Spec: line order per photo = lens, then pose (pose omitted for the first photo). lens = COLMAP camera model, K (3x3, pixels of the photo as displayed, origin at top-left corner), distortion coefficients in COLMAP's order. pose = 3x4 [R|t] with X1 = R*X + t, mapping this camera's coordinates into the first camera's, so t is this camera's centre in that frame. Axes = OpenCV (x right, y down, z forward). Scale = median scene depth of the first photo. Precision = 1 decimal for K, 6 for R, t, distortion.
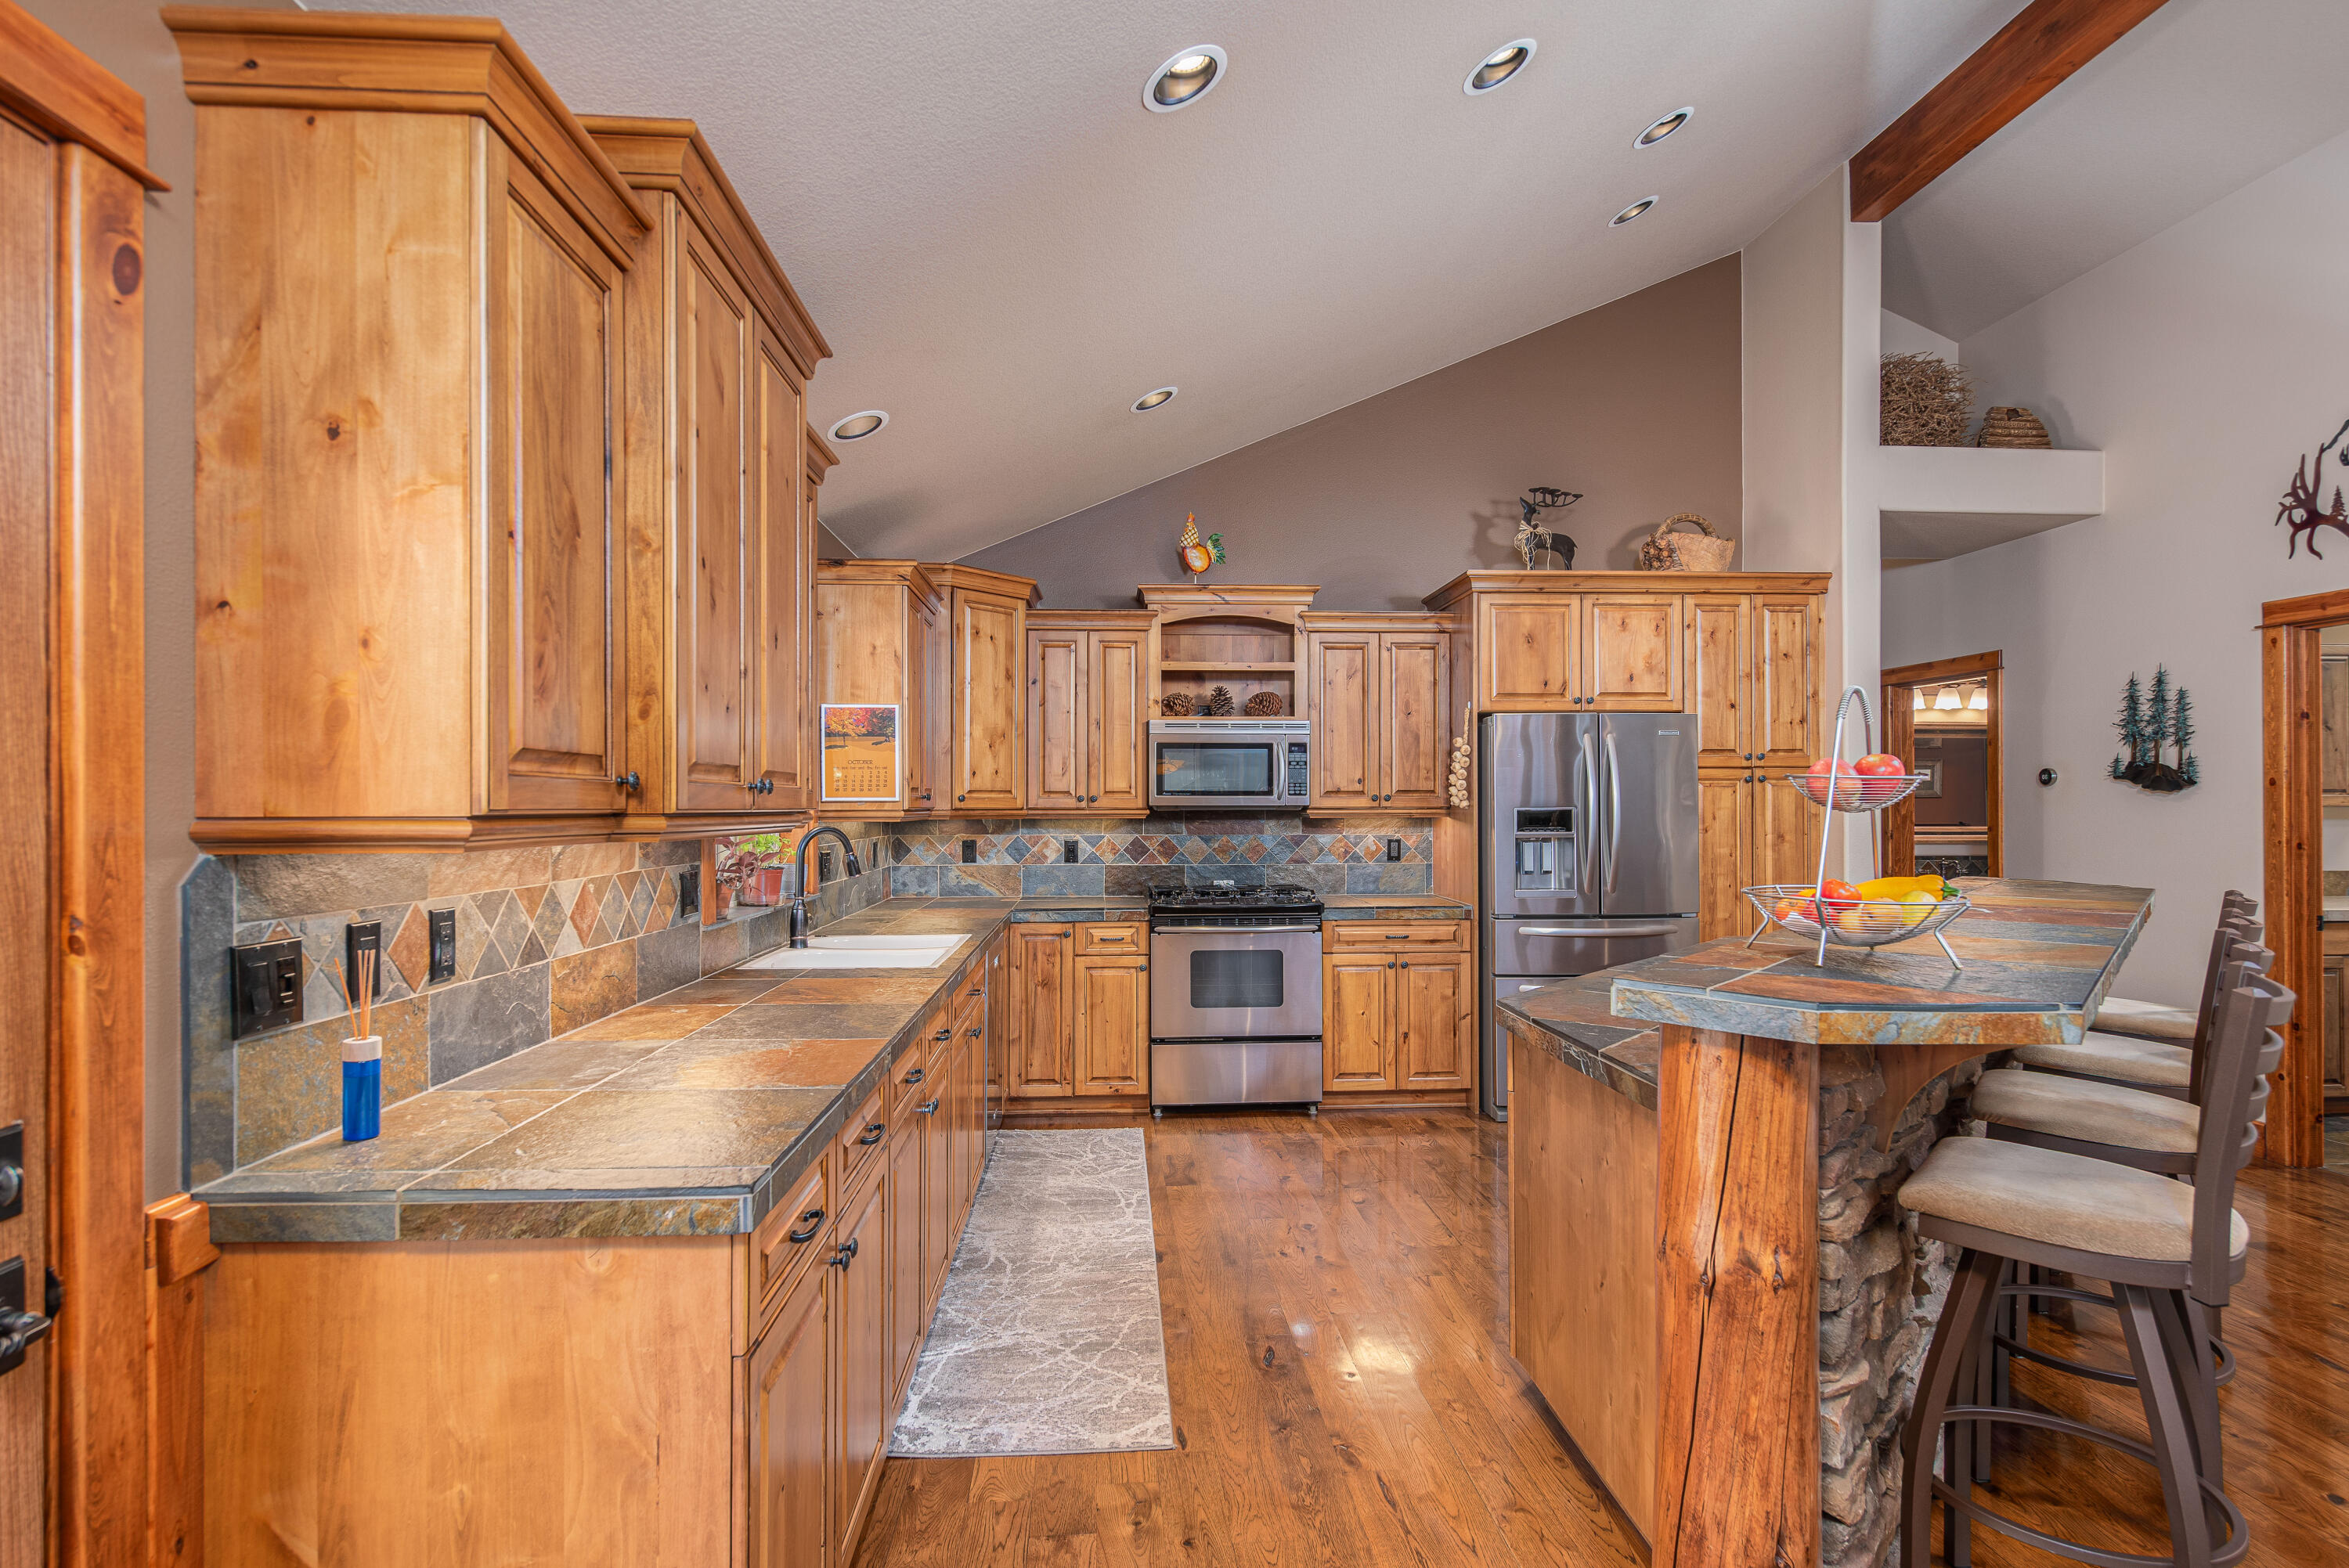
lens RADIAL K [[1160.7, 0, 1174.5], [0, 1160.7, 784.0], [0, 0, 1]] dist [0.000705, 0.000155]
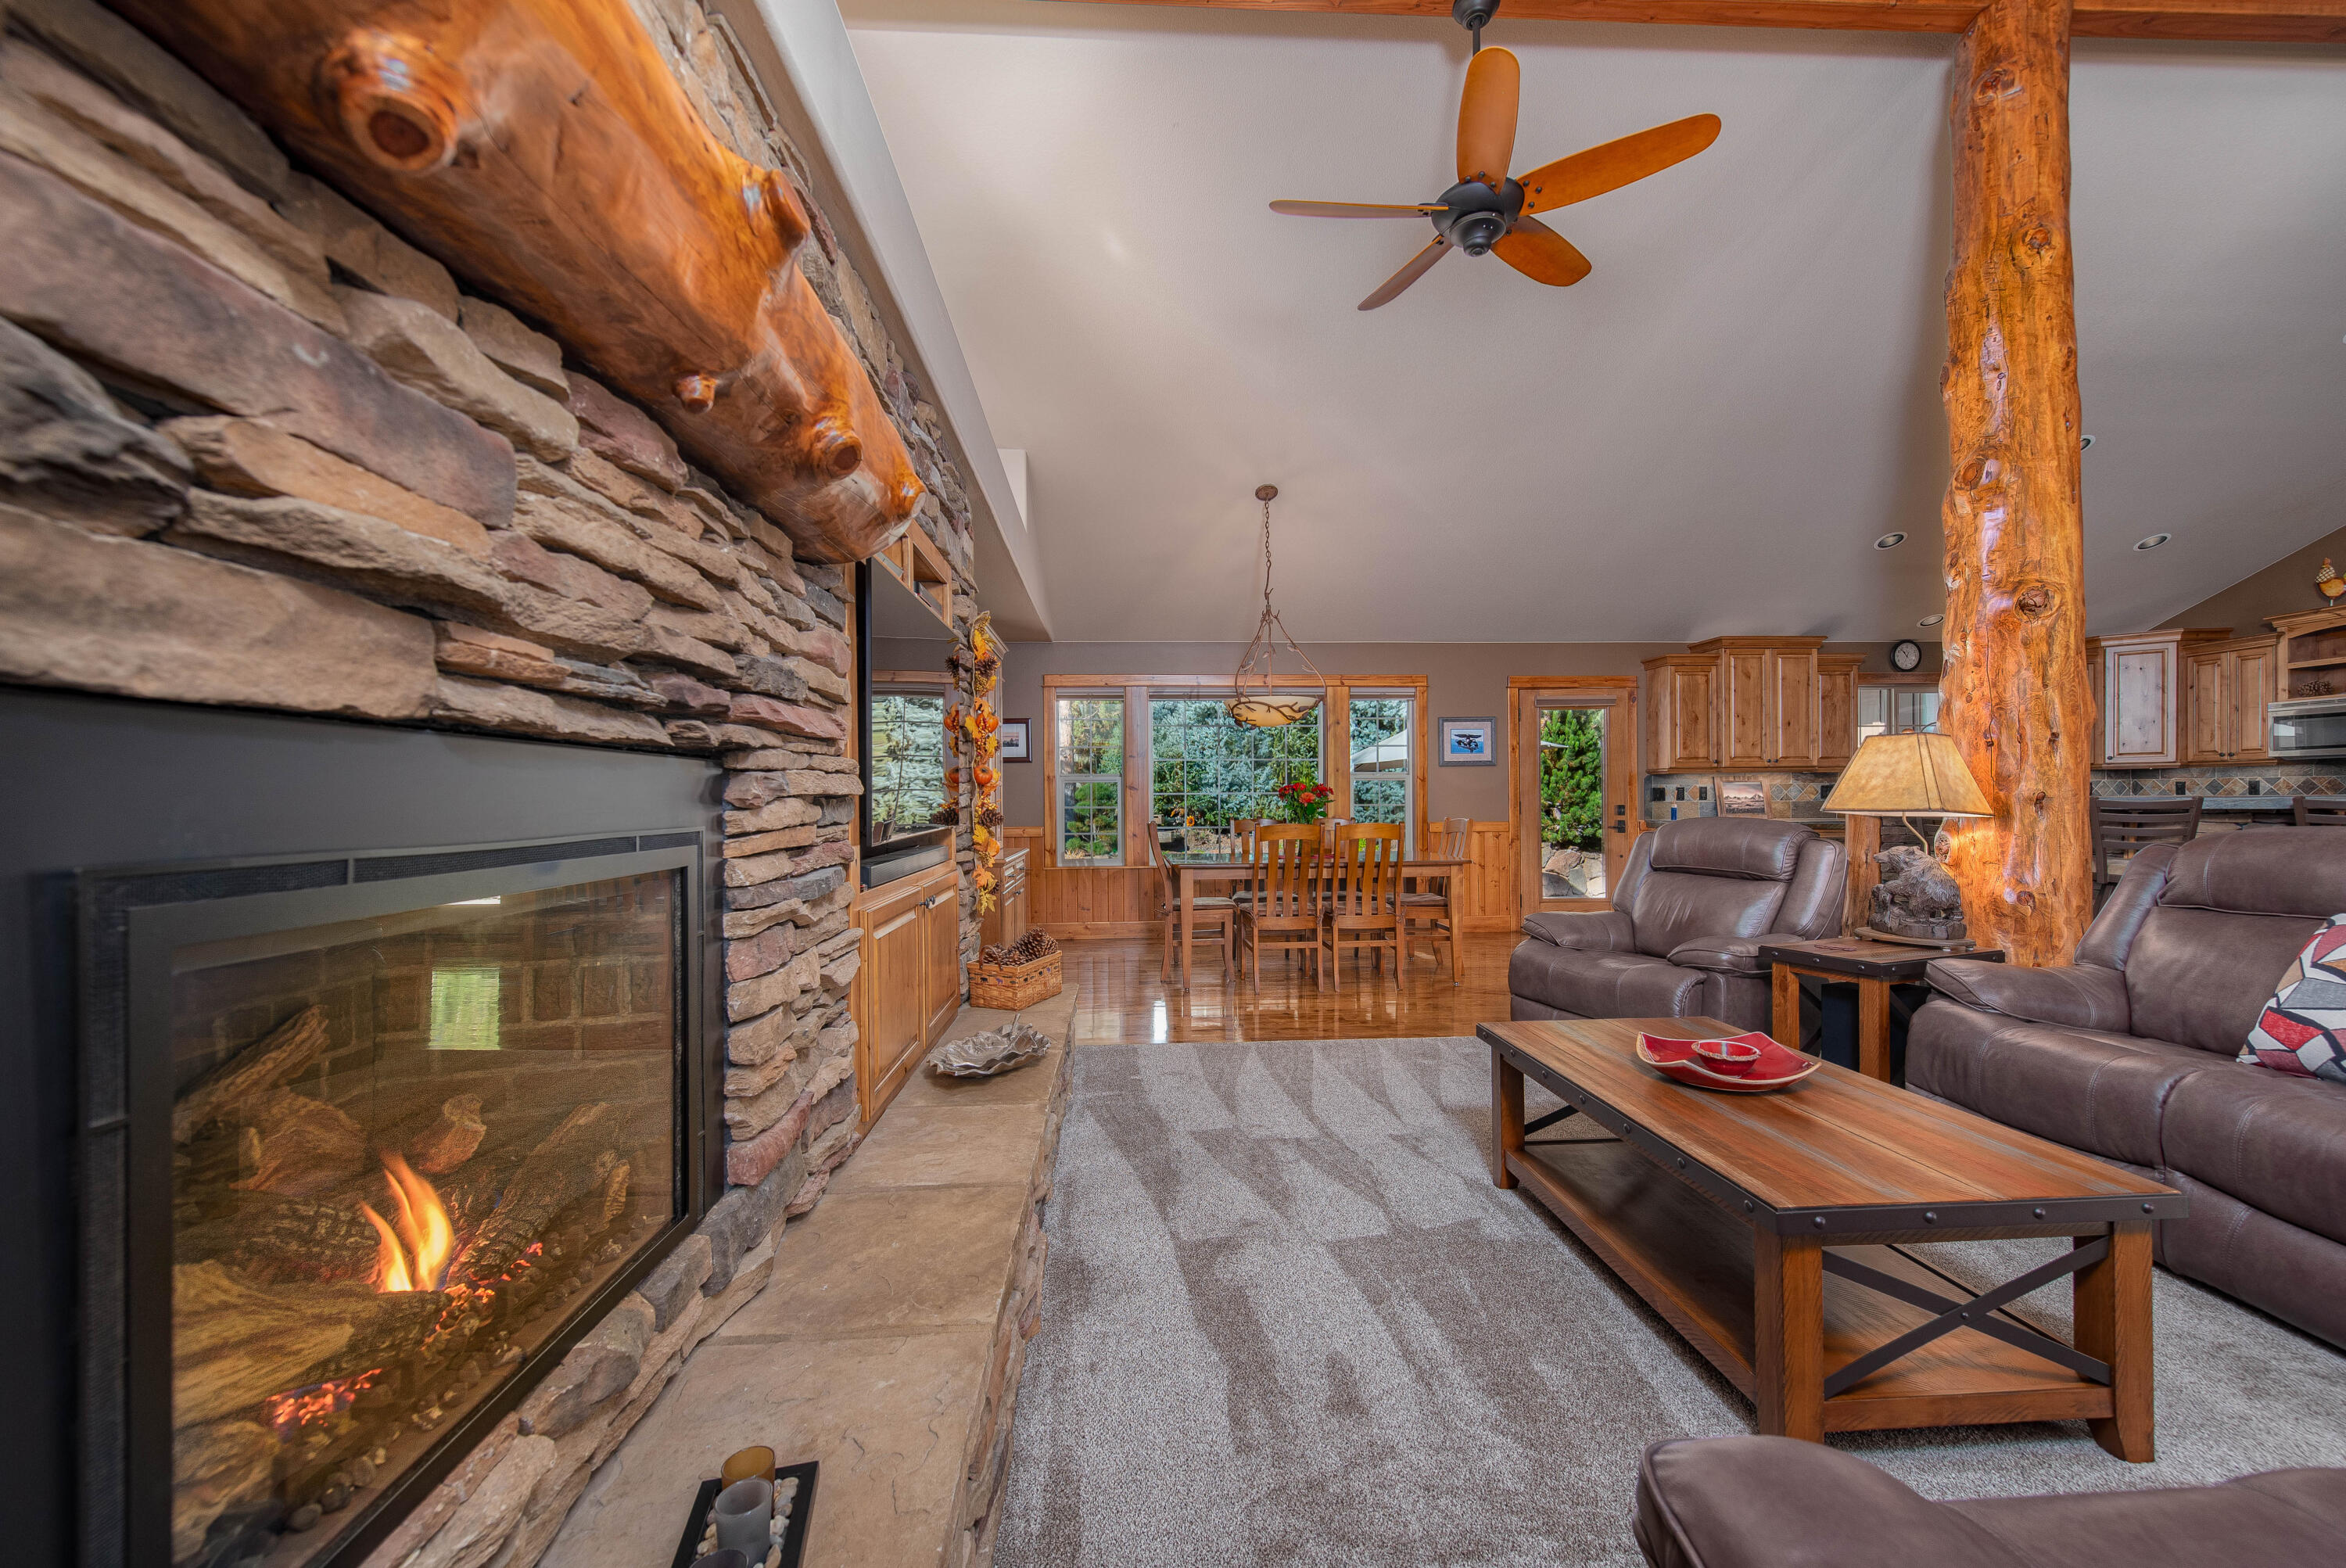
lens RADIAL K [[955.4, 0, 1158.9], [0, 955.4, 804.5], [0, 0, 1]] dist [0.007424, -0.000963]
pose [[-0.004429, 0.007573, -0.999962, 1.293309], [0.029654, 0.999533, 0.007438, 0.028430], [0.999550, -0.029620, -0.004651, -0.507604]]
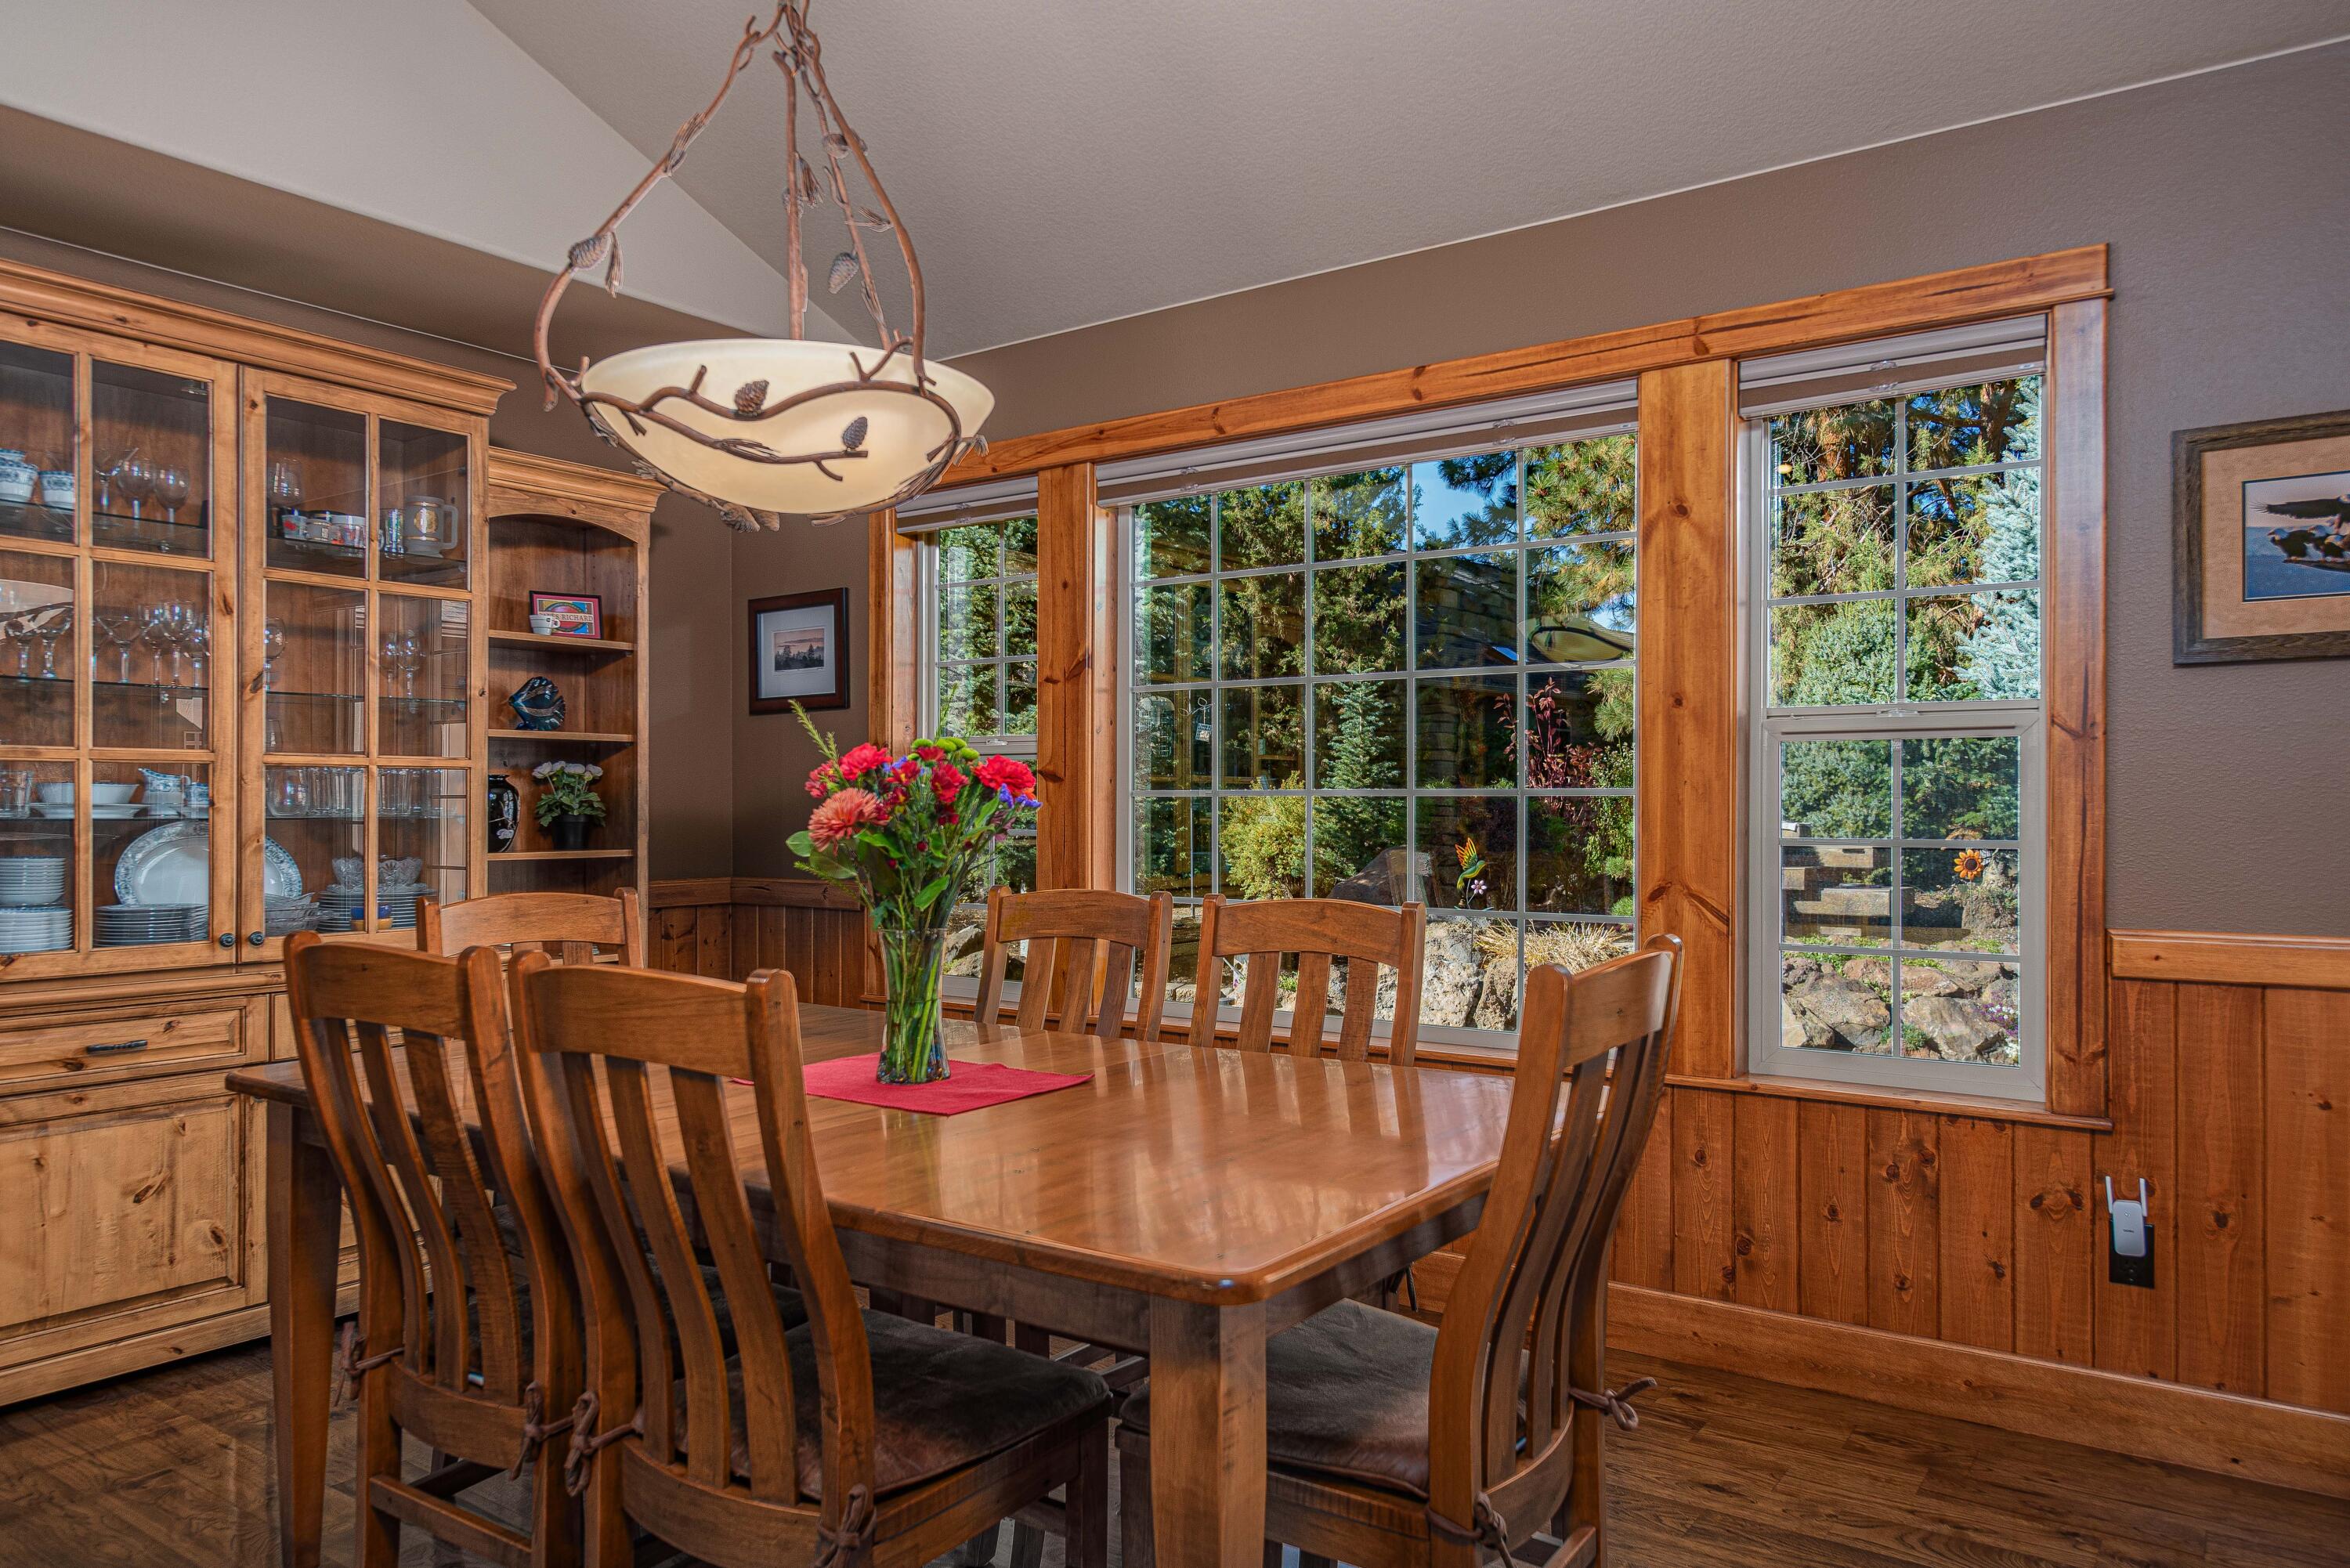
lens RADIAL K [[1550.2, 0, 1167.7], [0, 1550.2, 792.9], [0, 0, 1]] dist [0.006840, 0.000794]
pose [[-0.618242, -0.003315, -0.785981, 0.400503], [0.019034, 0.999635, -0.019188, 0.037697], [0.785757, -0.026823, -0.617953, -0.018895]]
